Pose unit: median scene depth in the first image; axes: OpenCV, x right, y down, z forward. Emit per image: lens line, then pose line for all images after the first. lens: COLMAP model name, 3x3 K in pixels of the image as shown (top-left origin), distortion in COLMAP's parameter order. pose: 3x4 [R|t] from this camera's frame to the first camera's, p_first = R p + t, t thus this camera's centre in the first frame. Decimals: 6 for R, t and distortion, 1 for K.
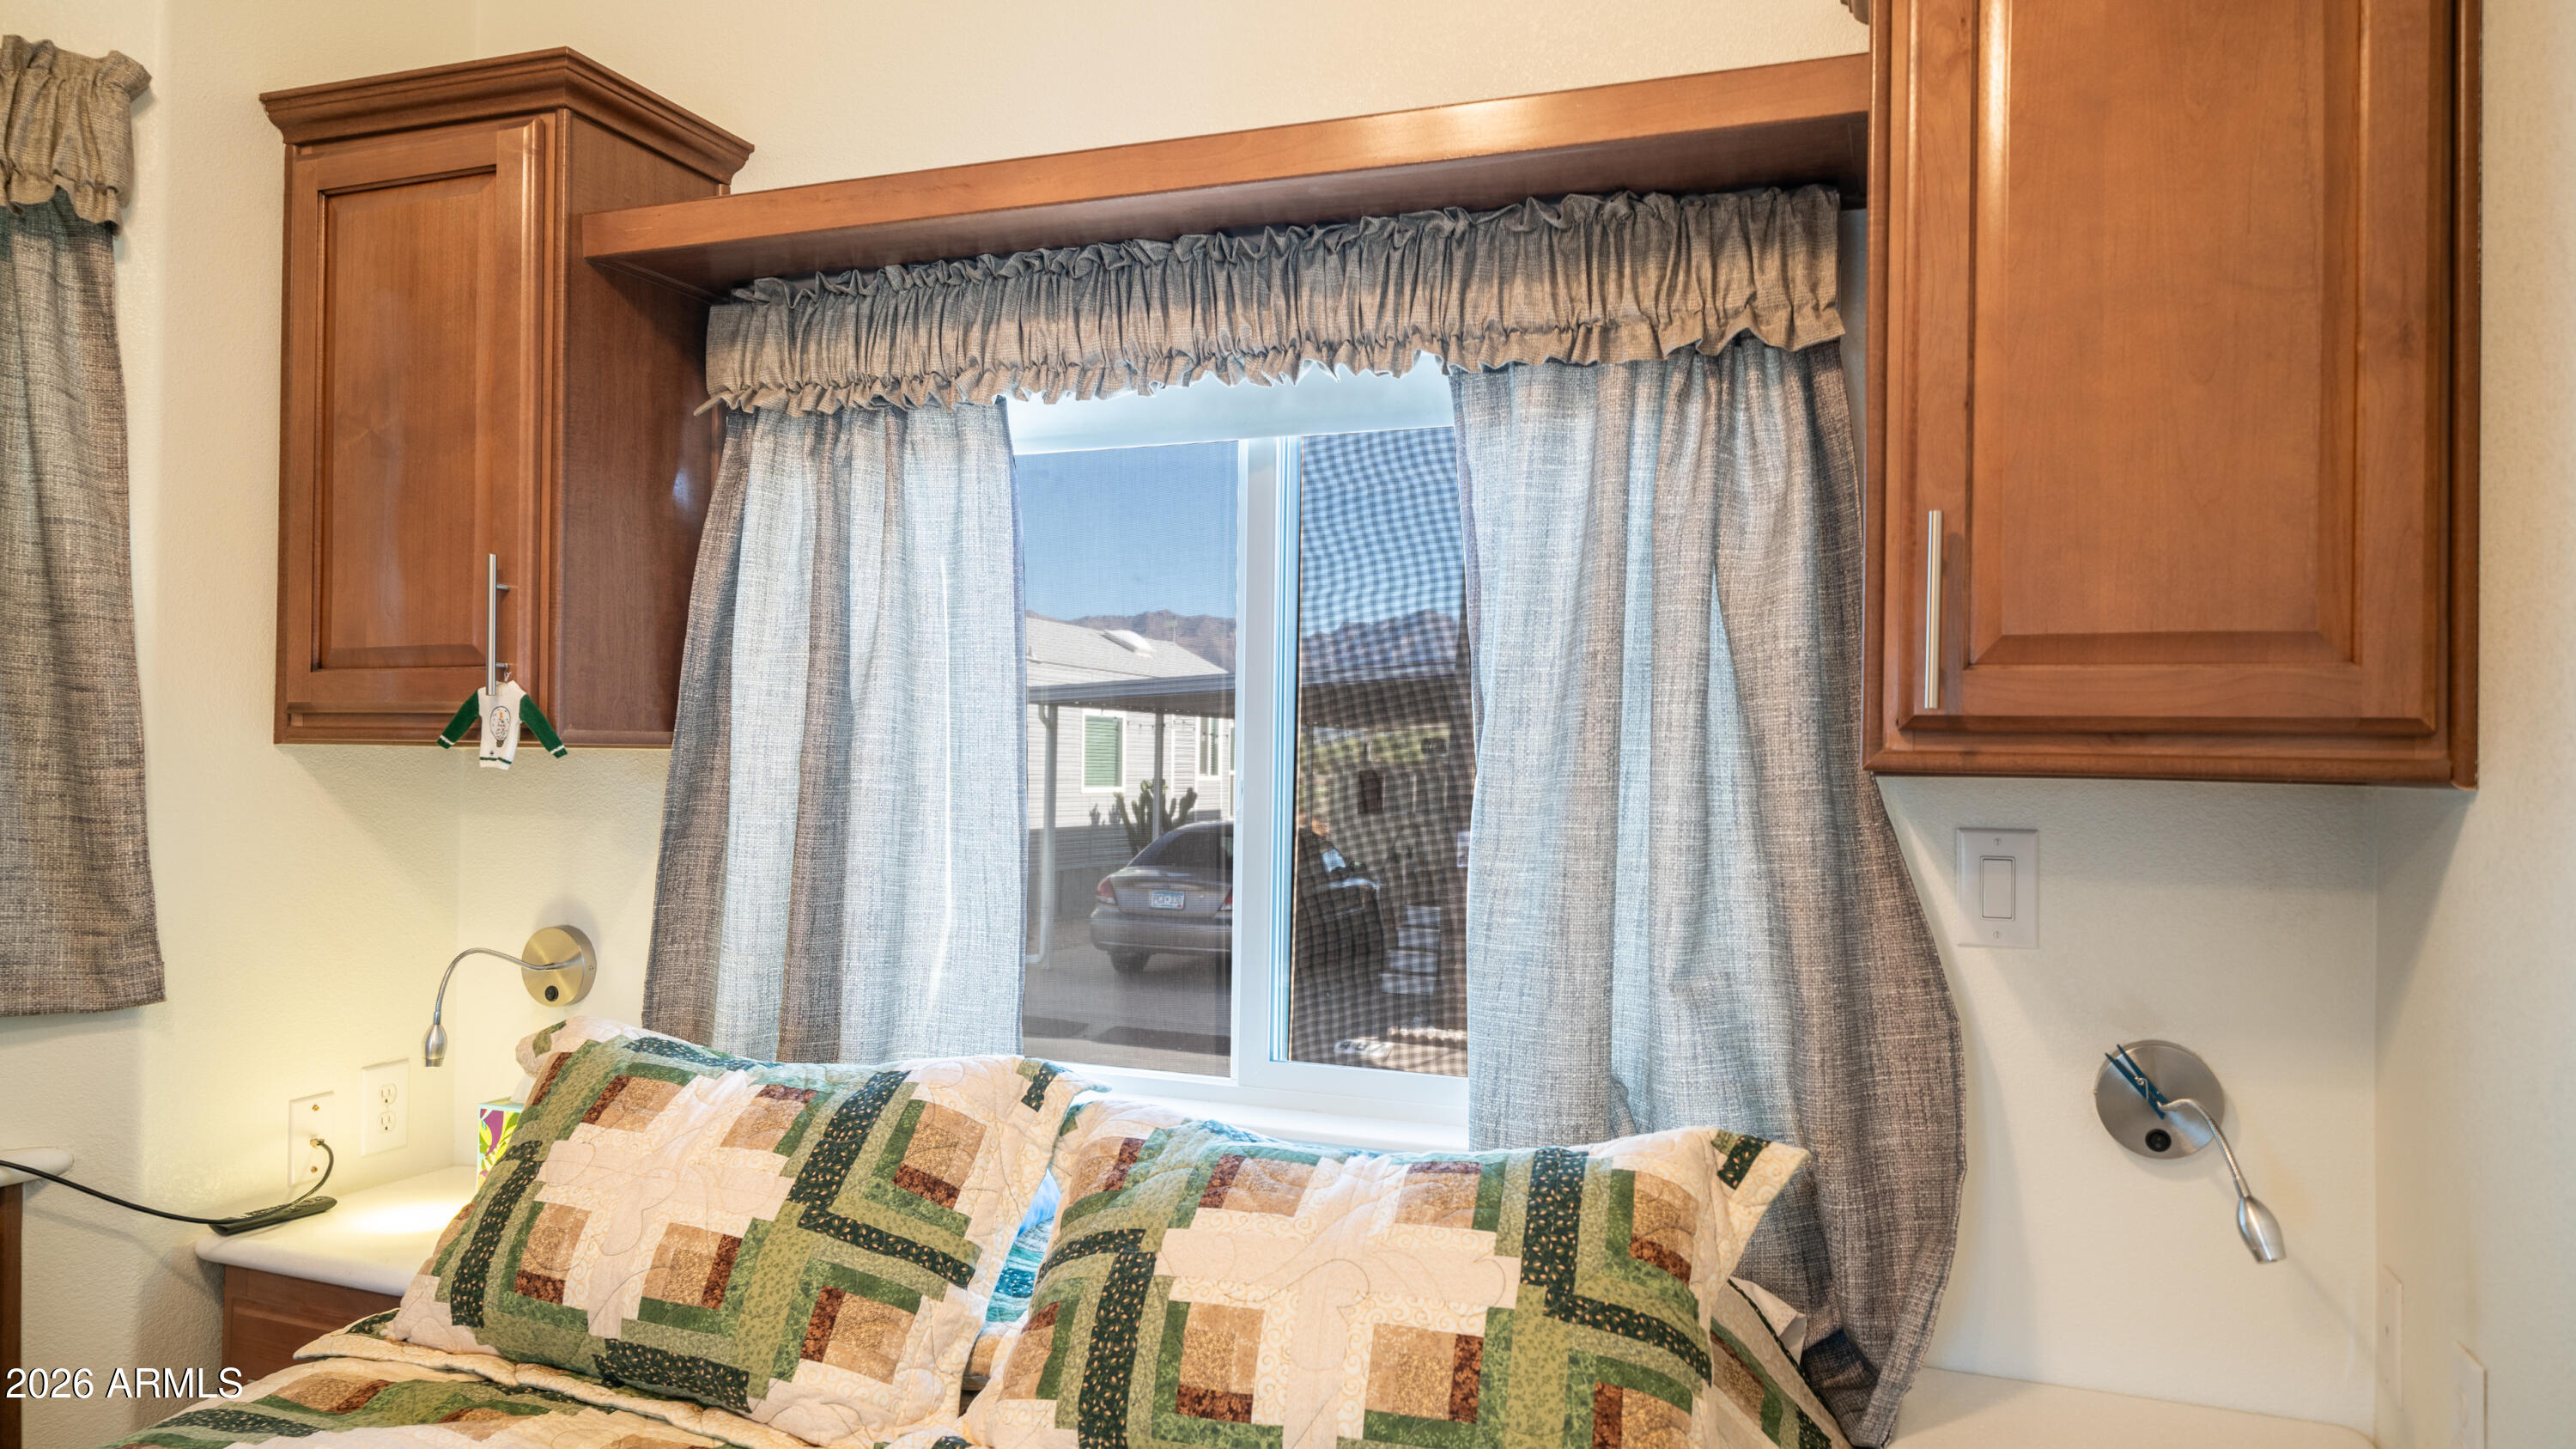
lens RADIAL K [[1692.2, 0, 1233.0], [0, 1692.2, 739.5], [0, 0, 1]] dist [0.006725, 0.001092]
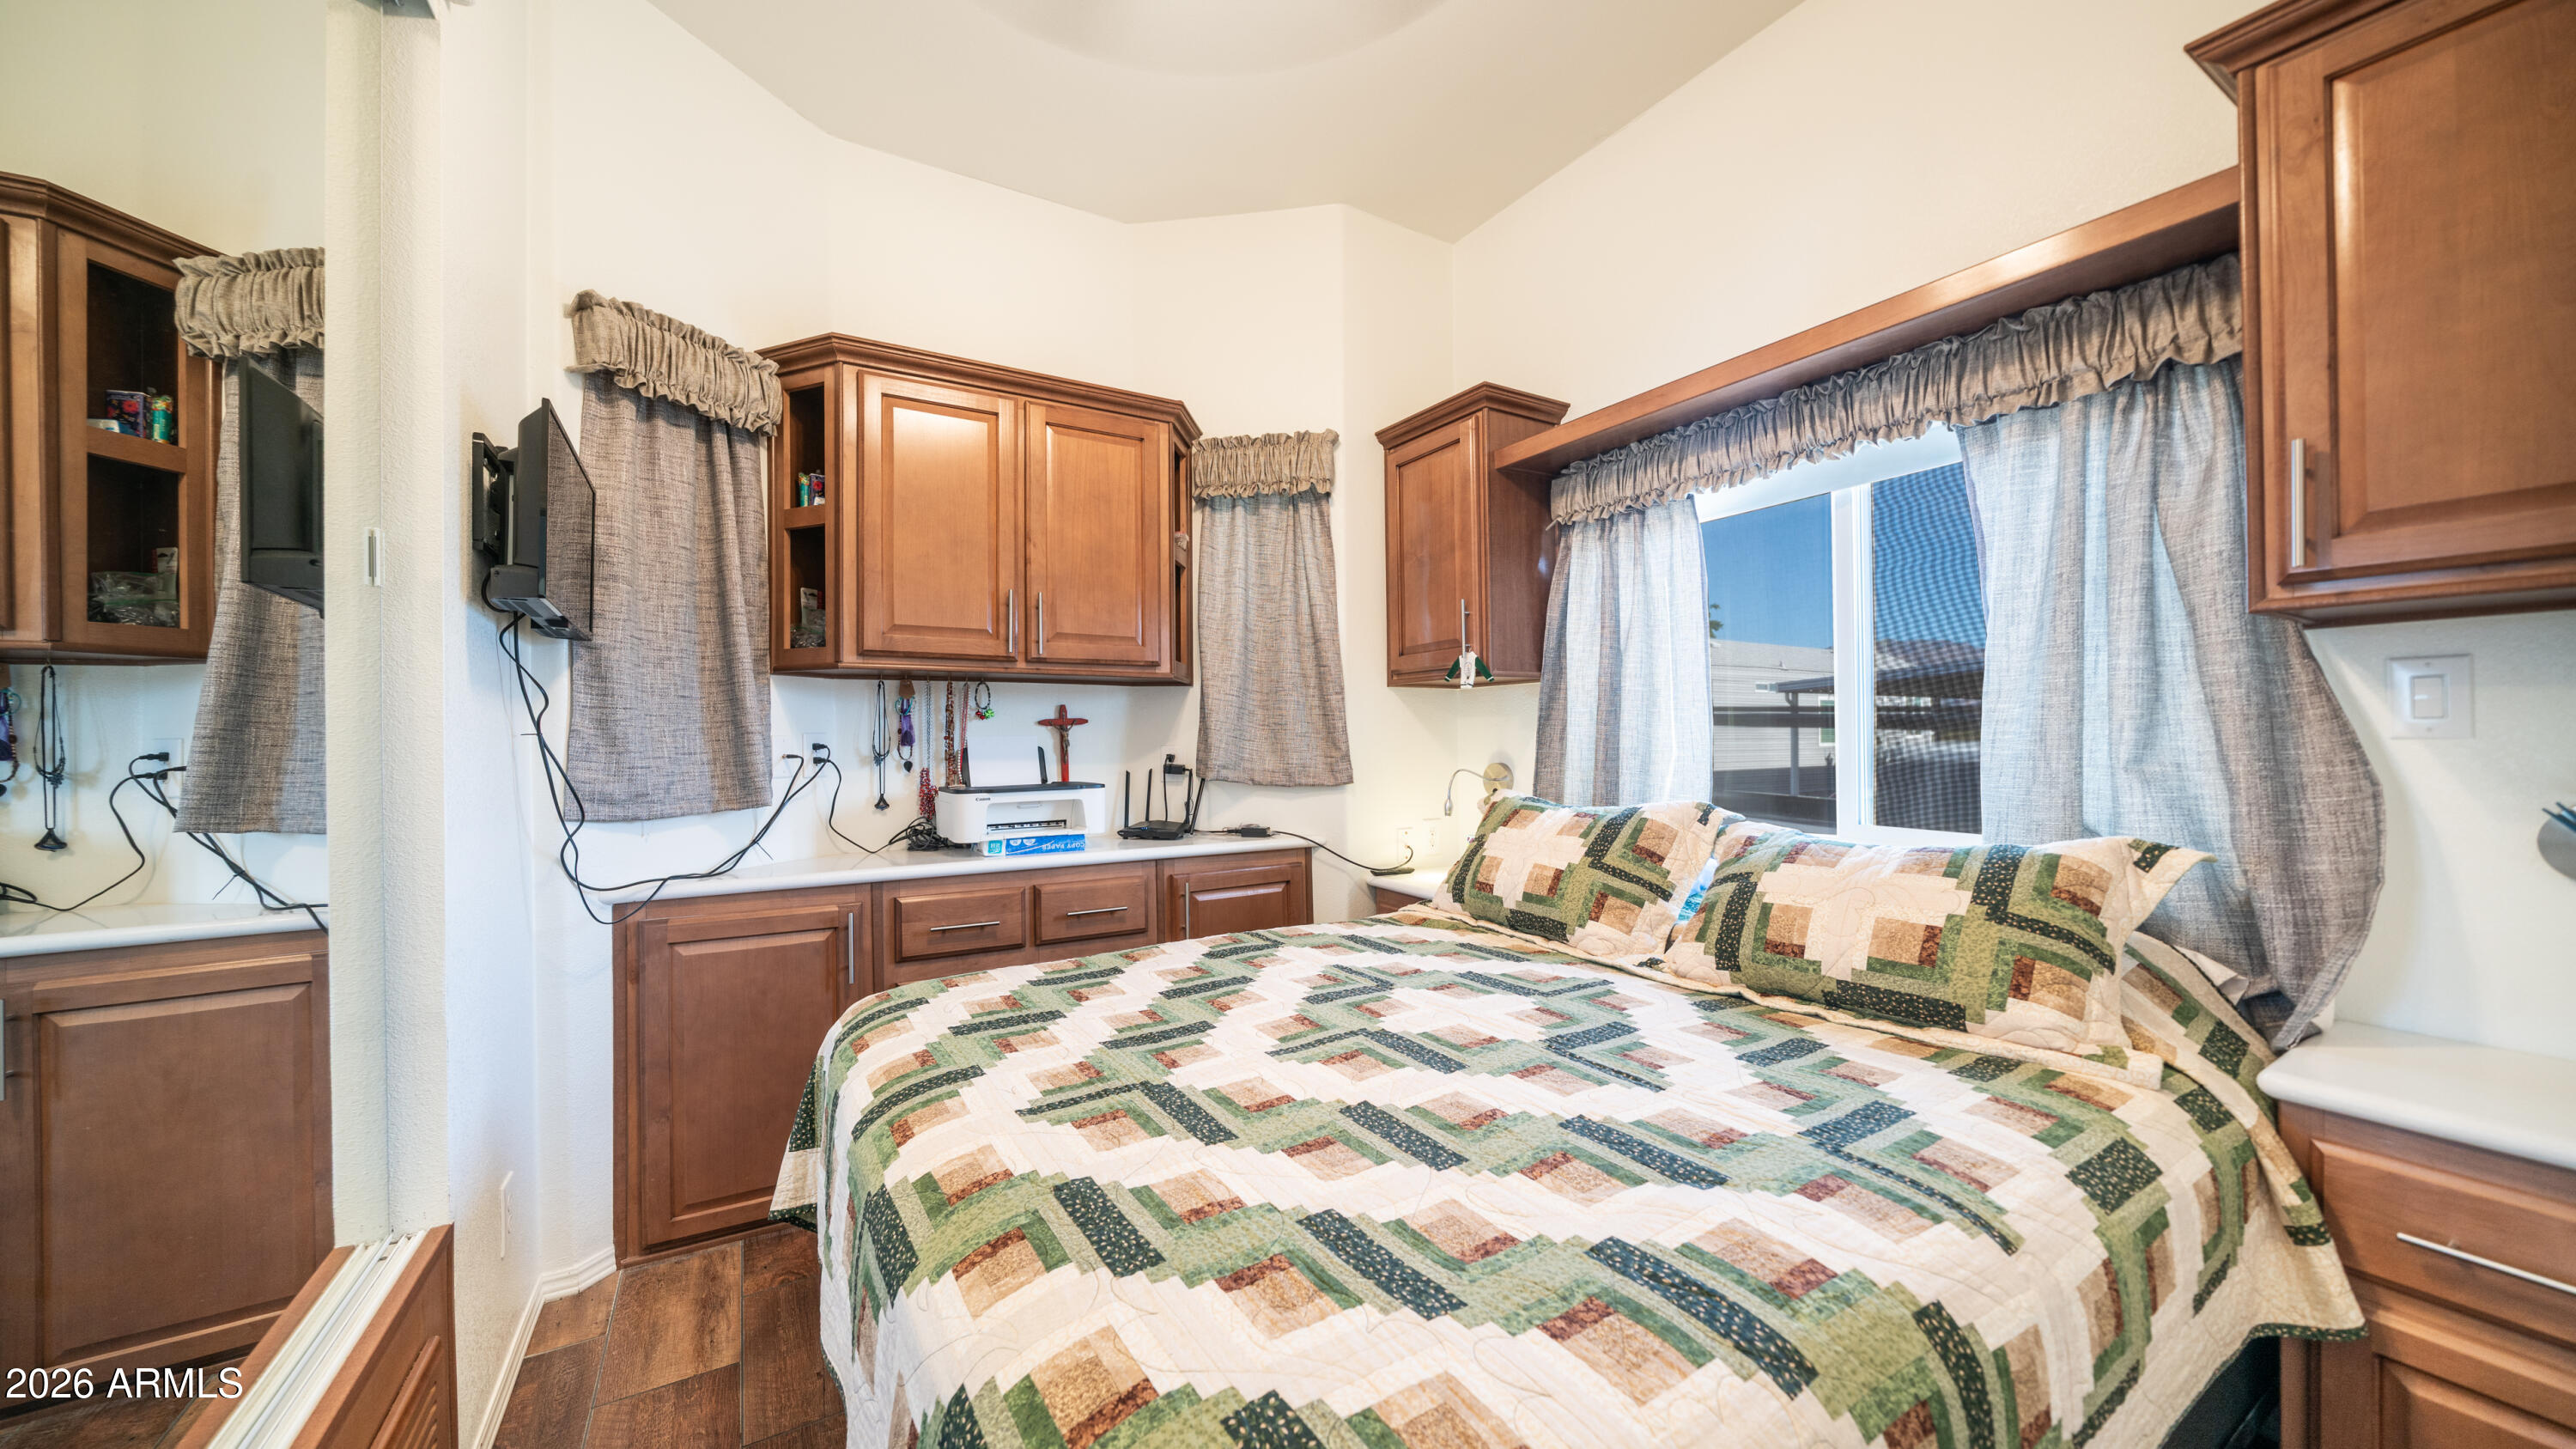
lens RADIAL K [[869.2, 0, 1276.7], [0, 869.2, 732.1], [0, 0, 1]] dist [-0.005709, -0.000036]
pose [[0.793719, -0.025650, -0.607743, 0.111502], [0.029202, 0.999565, -0.004050, 0.086093], [0.607583, -0.014532, 0.794123, -0.162669]]
